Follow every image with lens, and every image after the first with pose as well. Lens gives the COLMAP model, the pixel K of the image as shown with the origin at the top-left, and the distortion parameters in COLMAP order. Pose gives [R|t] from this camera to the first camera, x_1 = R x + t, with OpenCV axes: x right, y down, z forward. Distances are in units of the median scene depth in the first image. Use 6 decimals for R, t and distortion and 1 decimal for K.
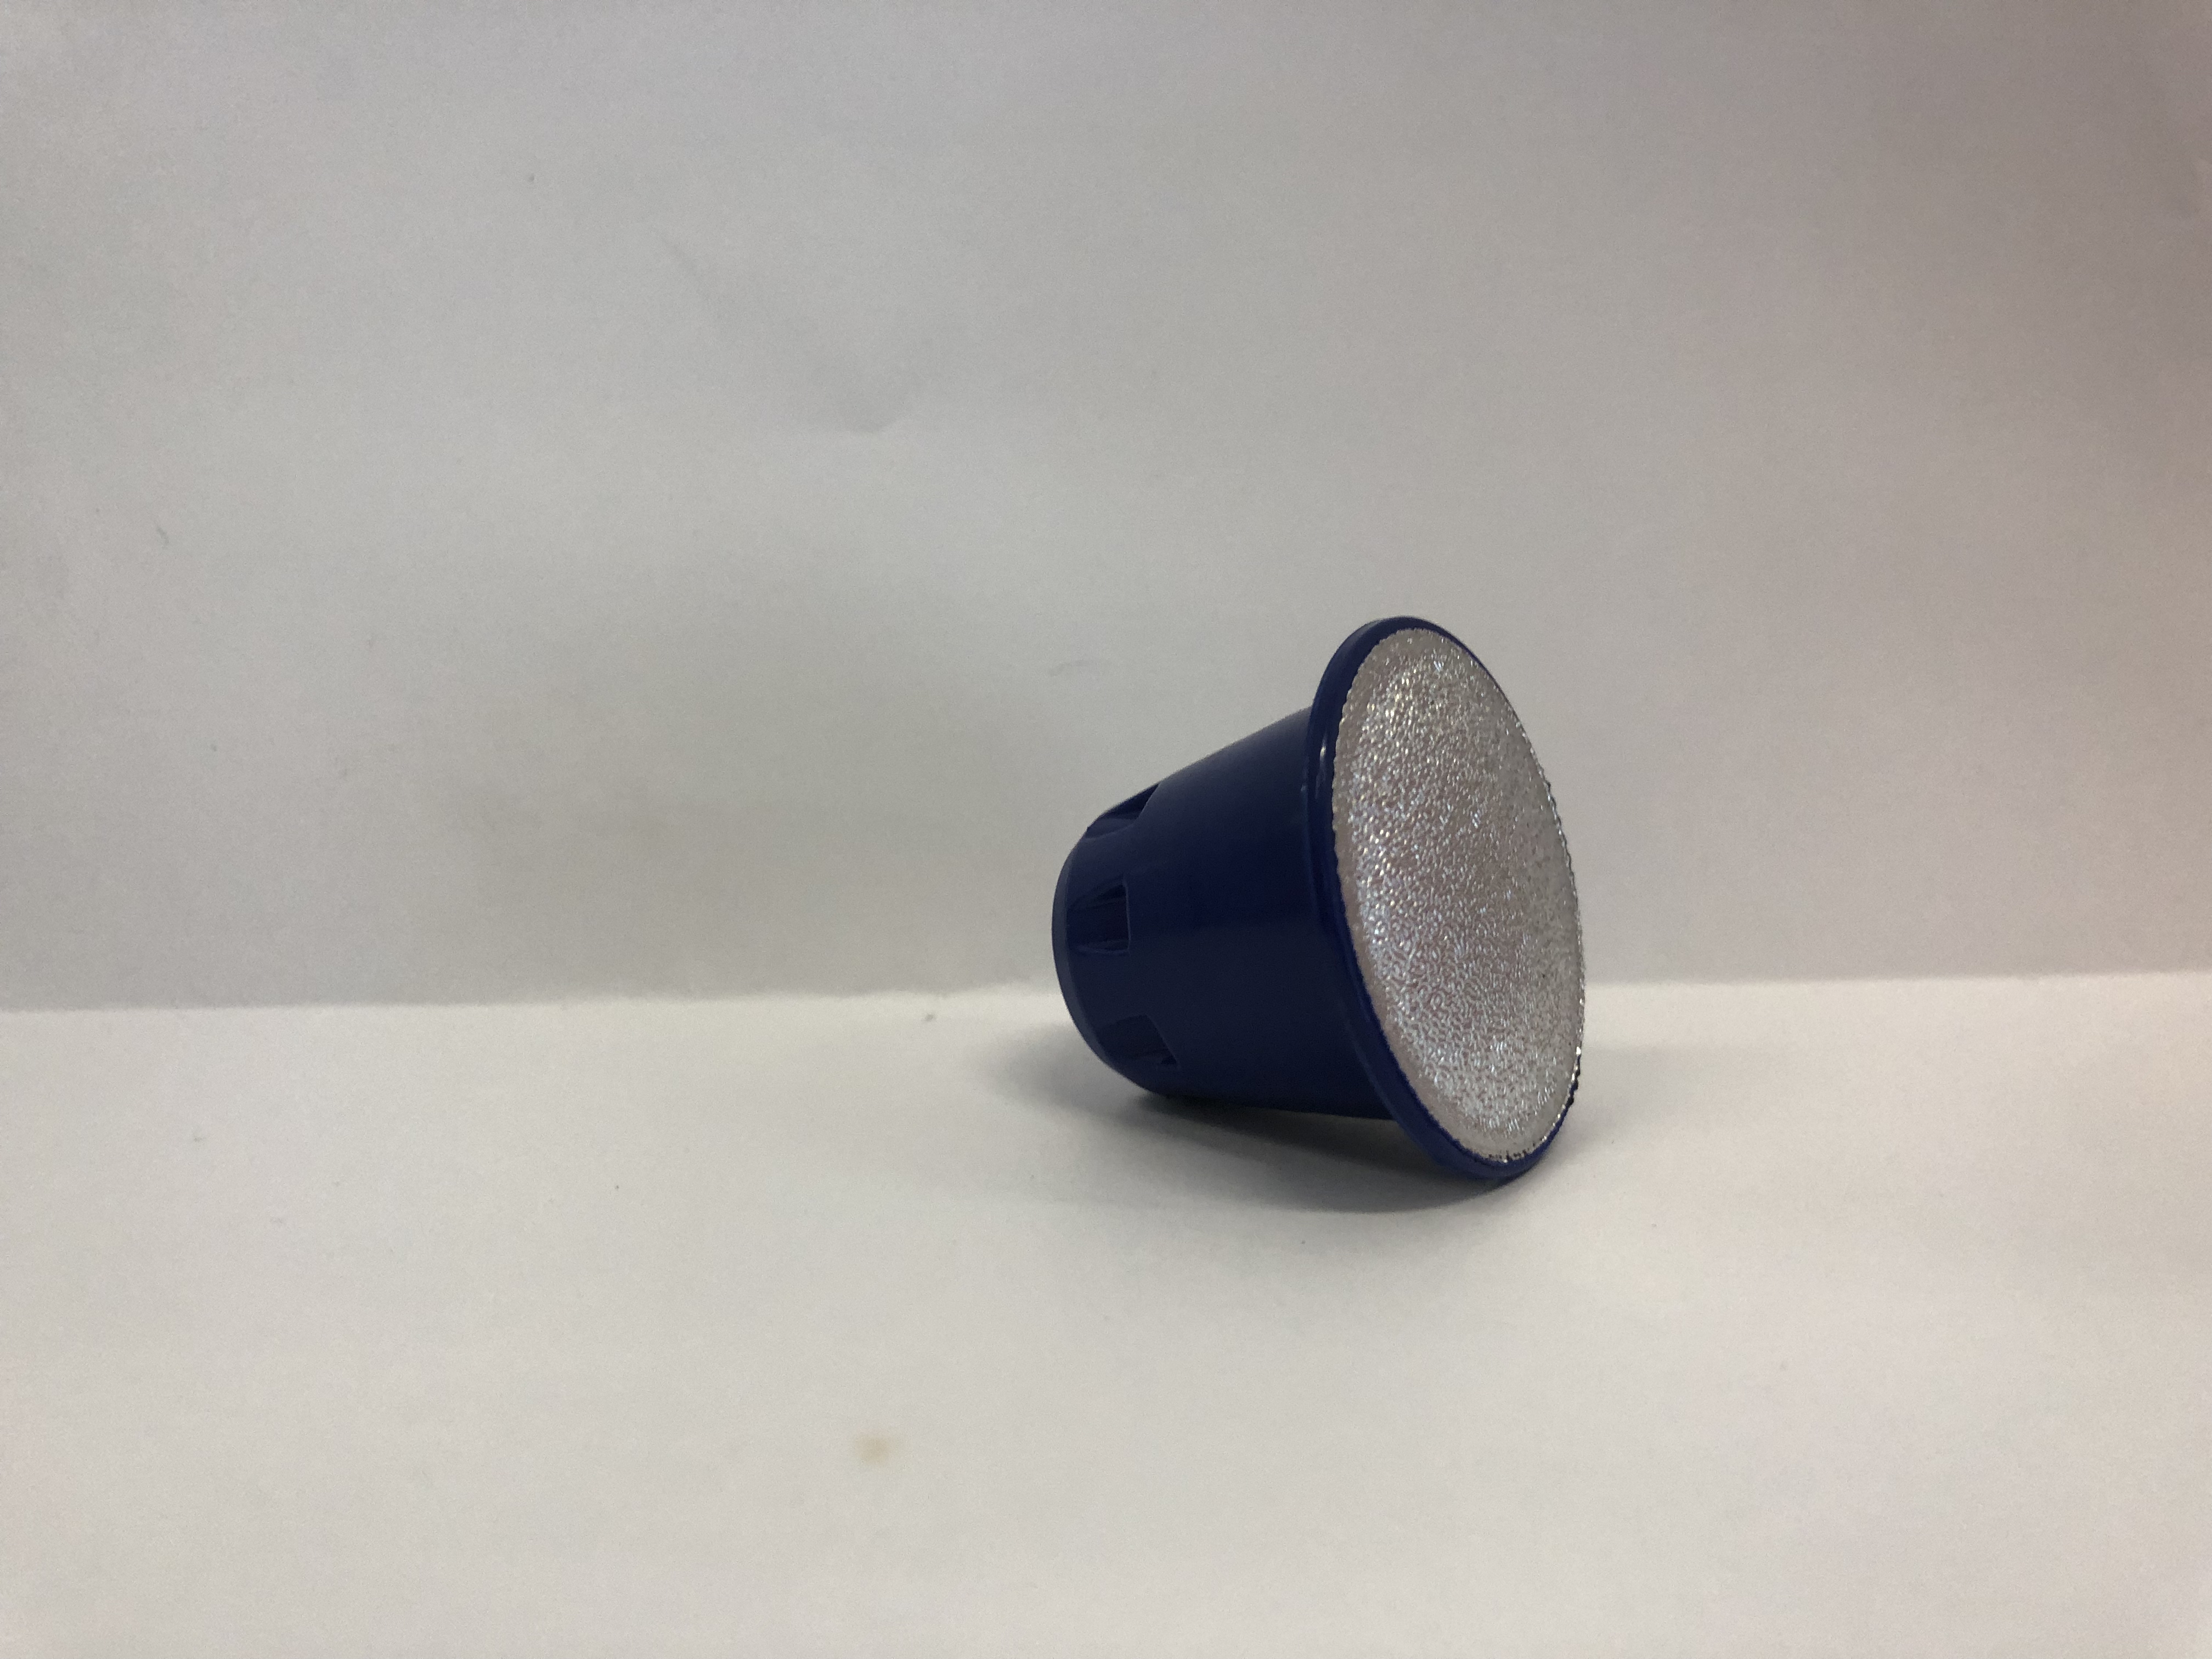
lens RADIAL K [[1822.3, 0, 1091.0], [0, 1822.3, 851.0], [0, 0, 1]] dist [-0.011138, -0.018537]
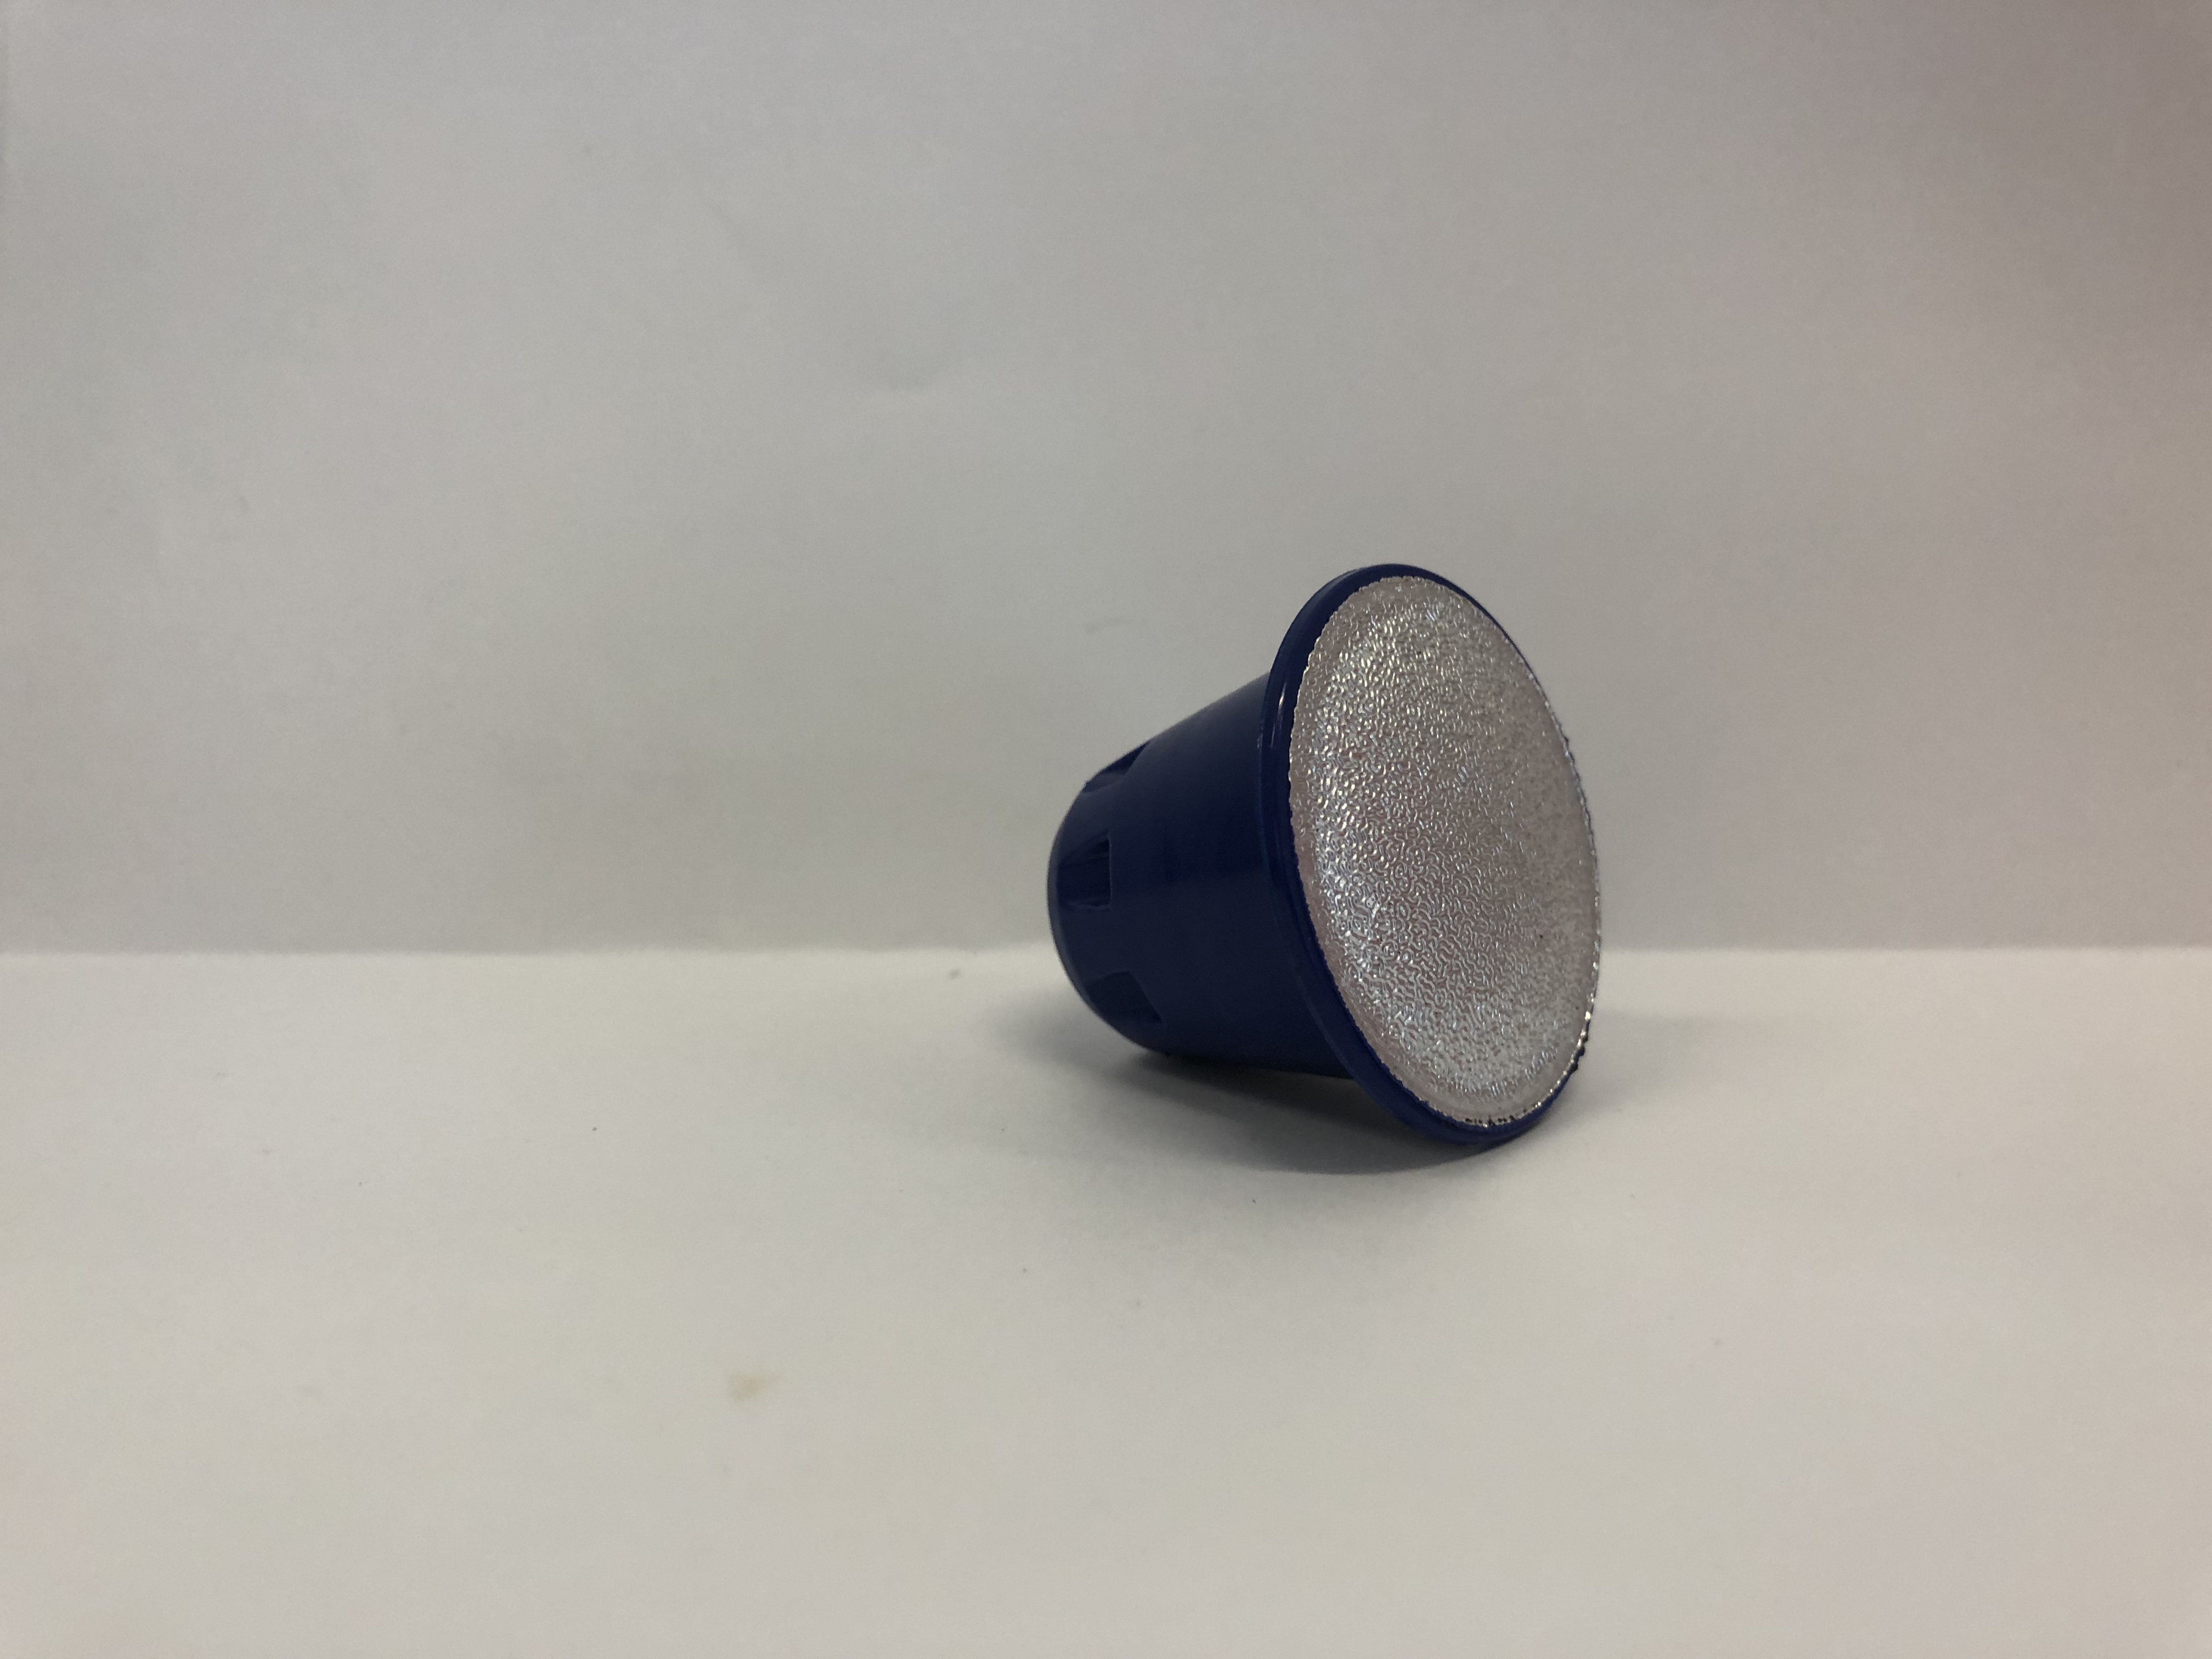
lens RADIAL K [[1822.3, 0, 1114.4], [0, 1822.3, 862.2], [0, 0, 1]] dist [-0.011138, -0.018537]
pose [[0.993867, 0.008030, -0.110292, 0.132794], [-0.005897, 0.999789, 0.019655, 0.011888], [0.110426, -0.018884, 0.993705, 0.017436]]
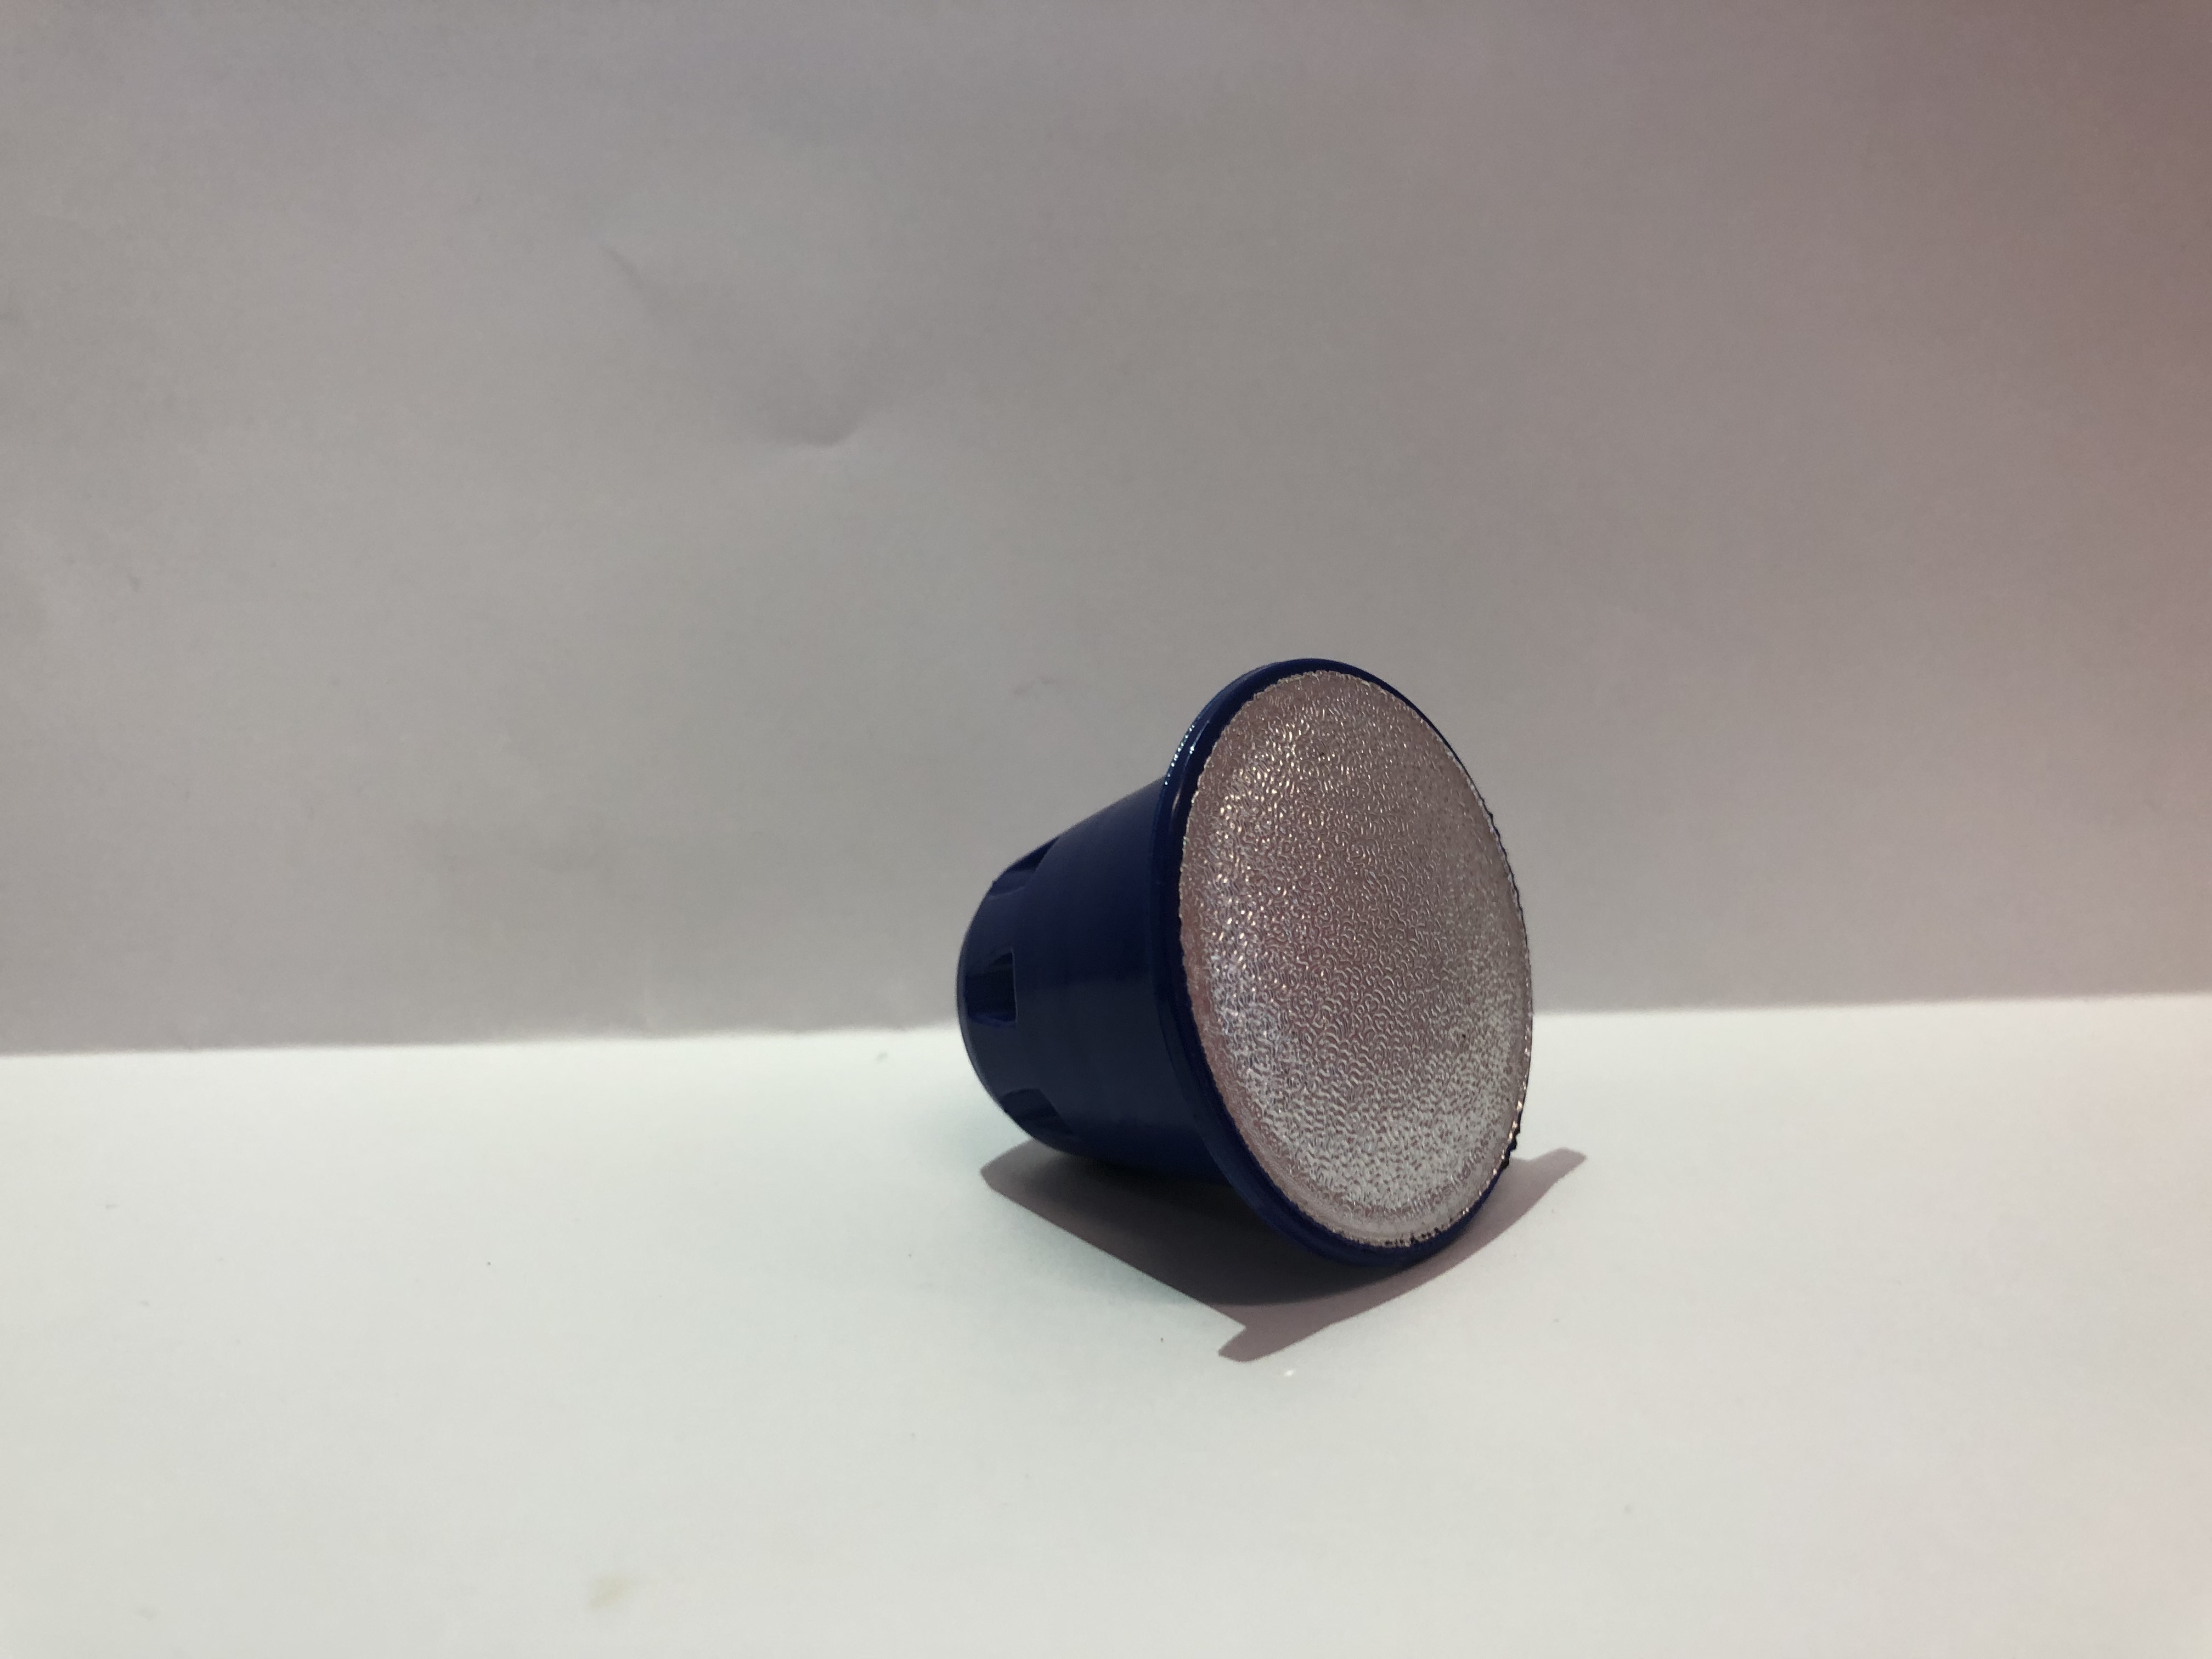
lens RADIAL K [[1822.3, 0, 1116.9], [0, 1822.3, 846.7], [0, 0, 1]] dist [-0.011138, -0.018537]
pose [[0.991834, -0.031284, -0.123638, 0.195273], [0.040219, 0.996705, 0.070440, -0.103076], [0.121027, -0.074838, 0.989824, 0.066392]]
